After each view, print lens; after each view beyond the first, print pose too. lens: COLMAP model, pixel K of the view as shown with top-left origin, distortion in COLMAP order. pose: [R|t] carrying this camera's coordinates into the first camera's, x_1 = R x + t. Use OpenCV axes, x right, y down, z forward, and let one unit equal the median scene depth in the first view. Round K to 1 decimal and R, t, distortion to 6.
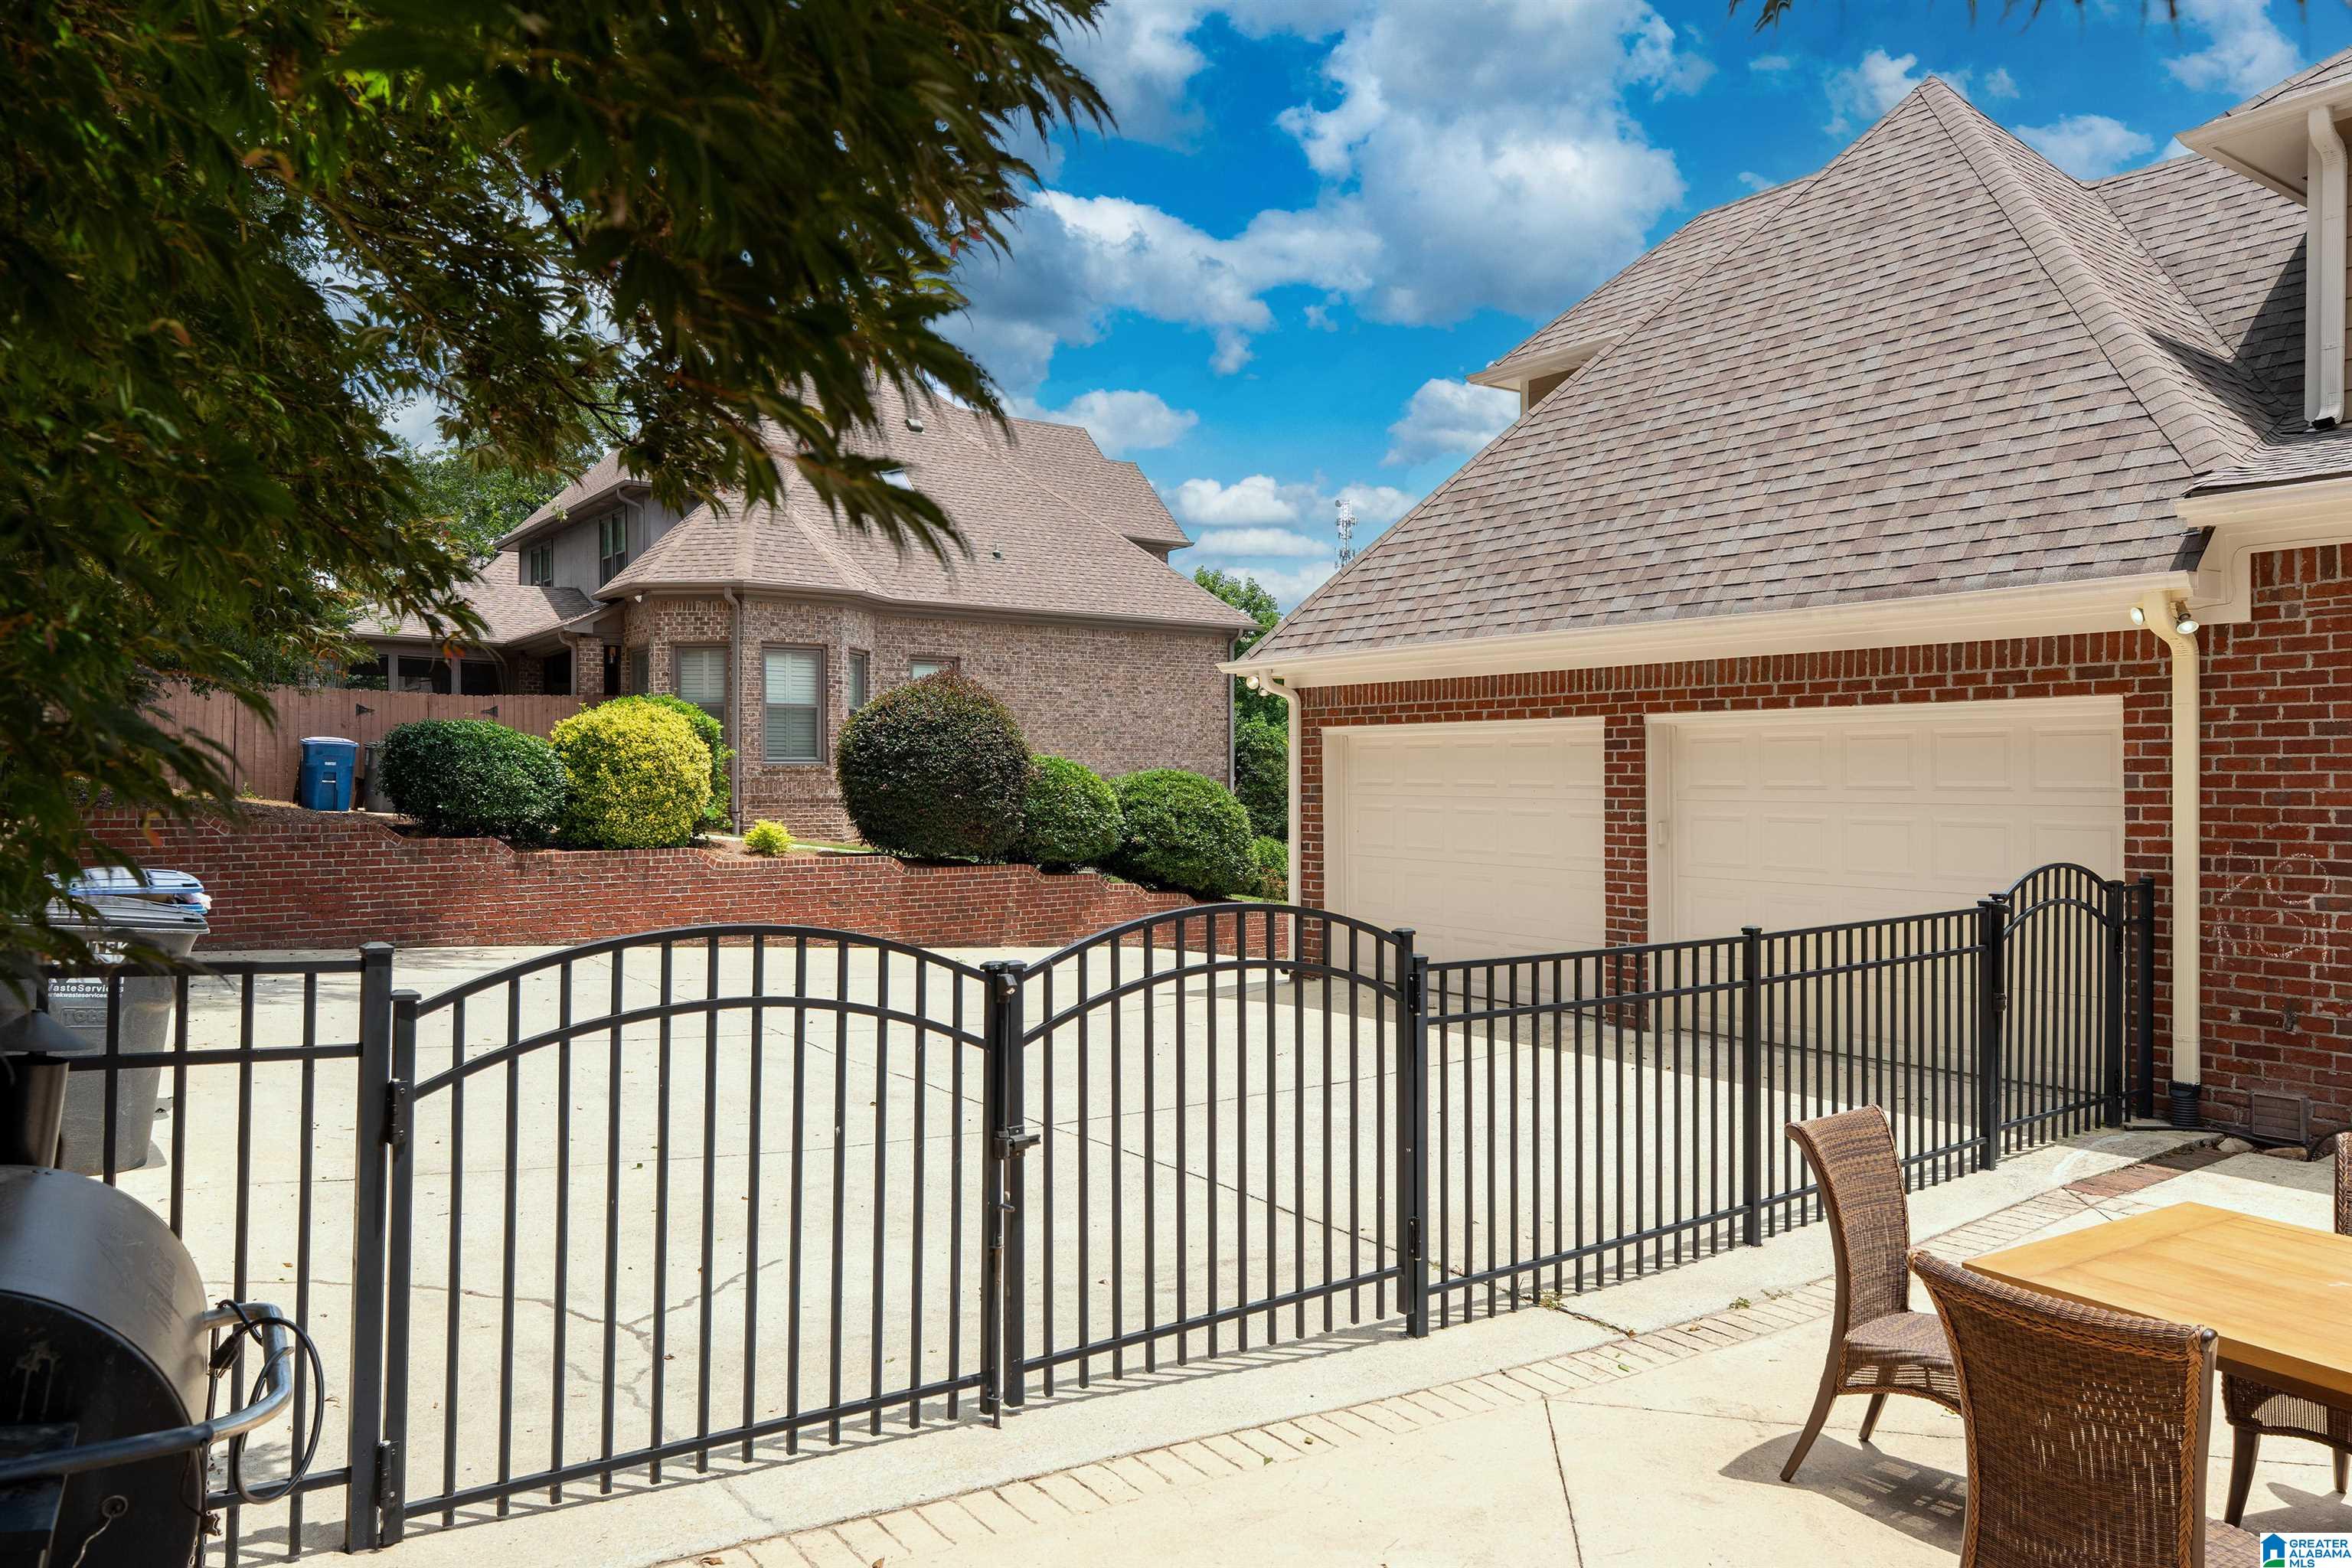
lens RADIAL K [[1549.7, 0, 1160.8], [0, 1549.7, 776.6], [0, 0, 1]] dist [-0.004514, -0.003510]
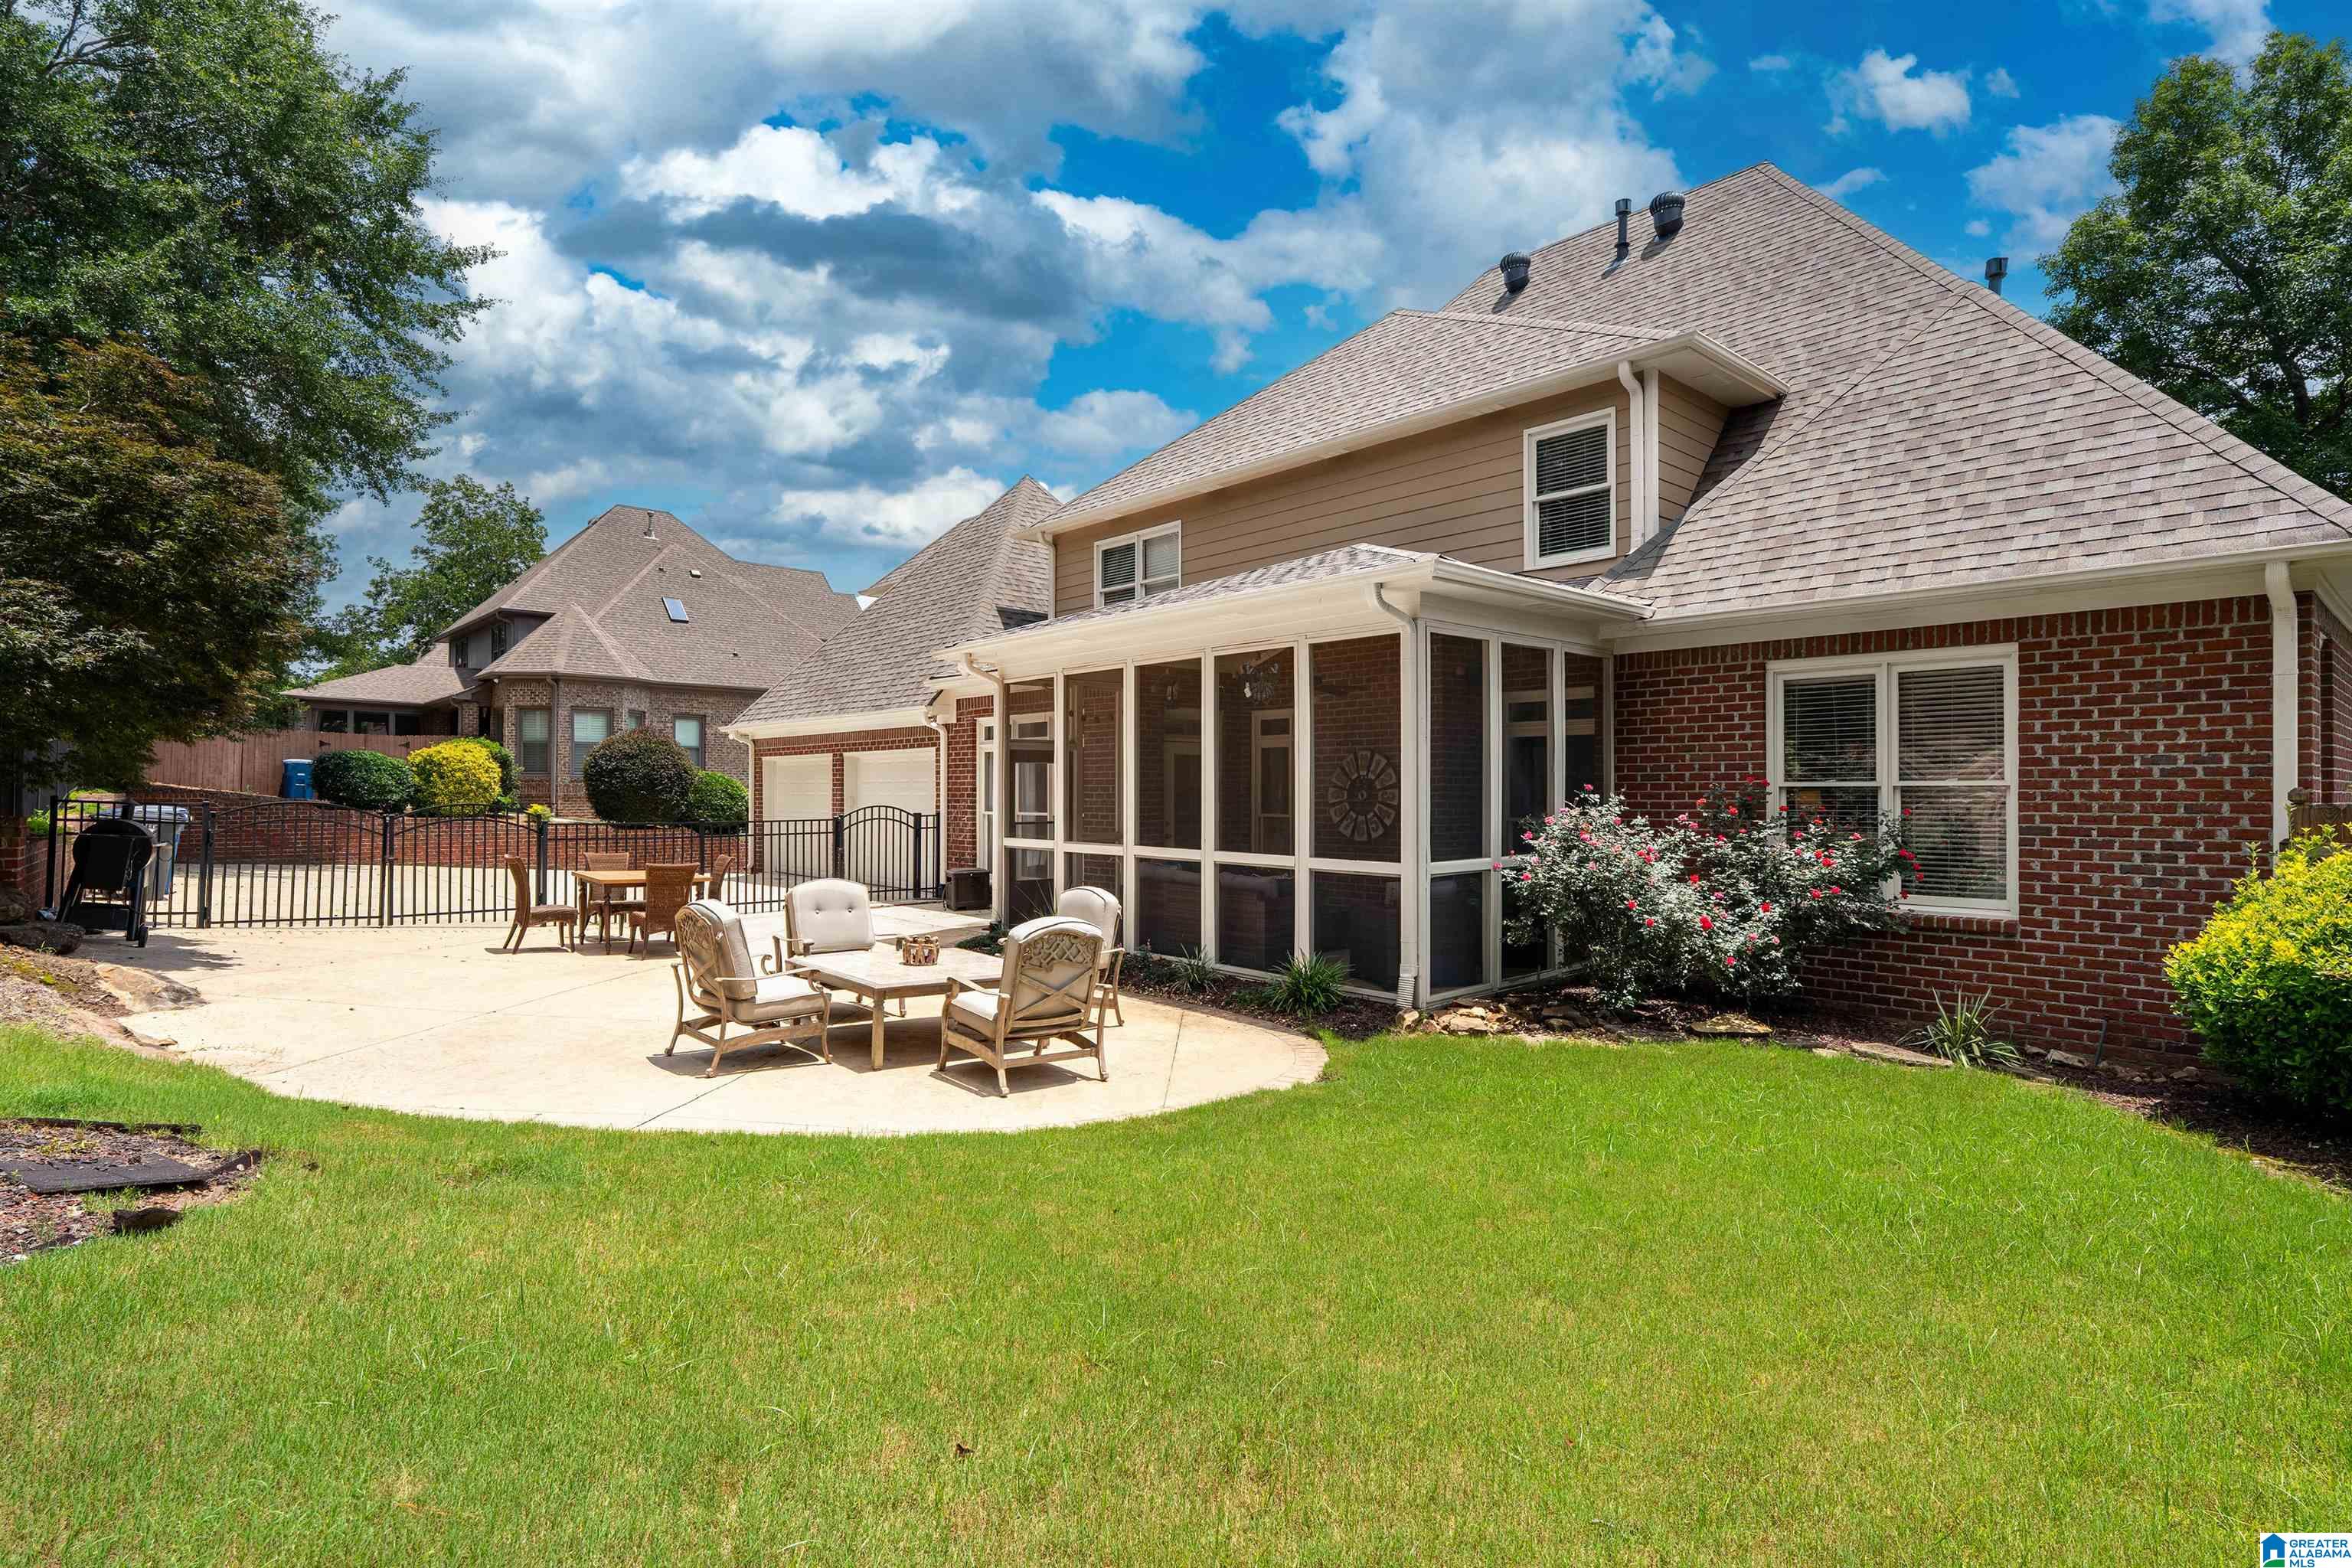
lens RADIAL K [[1213.8, 0, 1196.3], [0, 1213.8, 781.5], [0, 0, 1]] dist [-0.001846, 0.000820]
pose [[0.994846, 0.004559, 0.101300, 0.395031], [-0.003335, 0.999919, -0.012247, 0.015542], [-0.101347, 0.011846, 0.994781, -0.555779]]
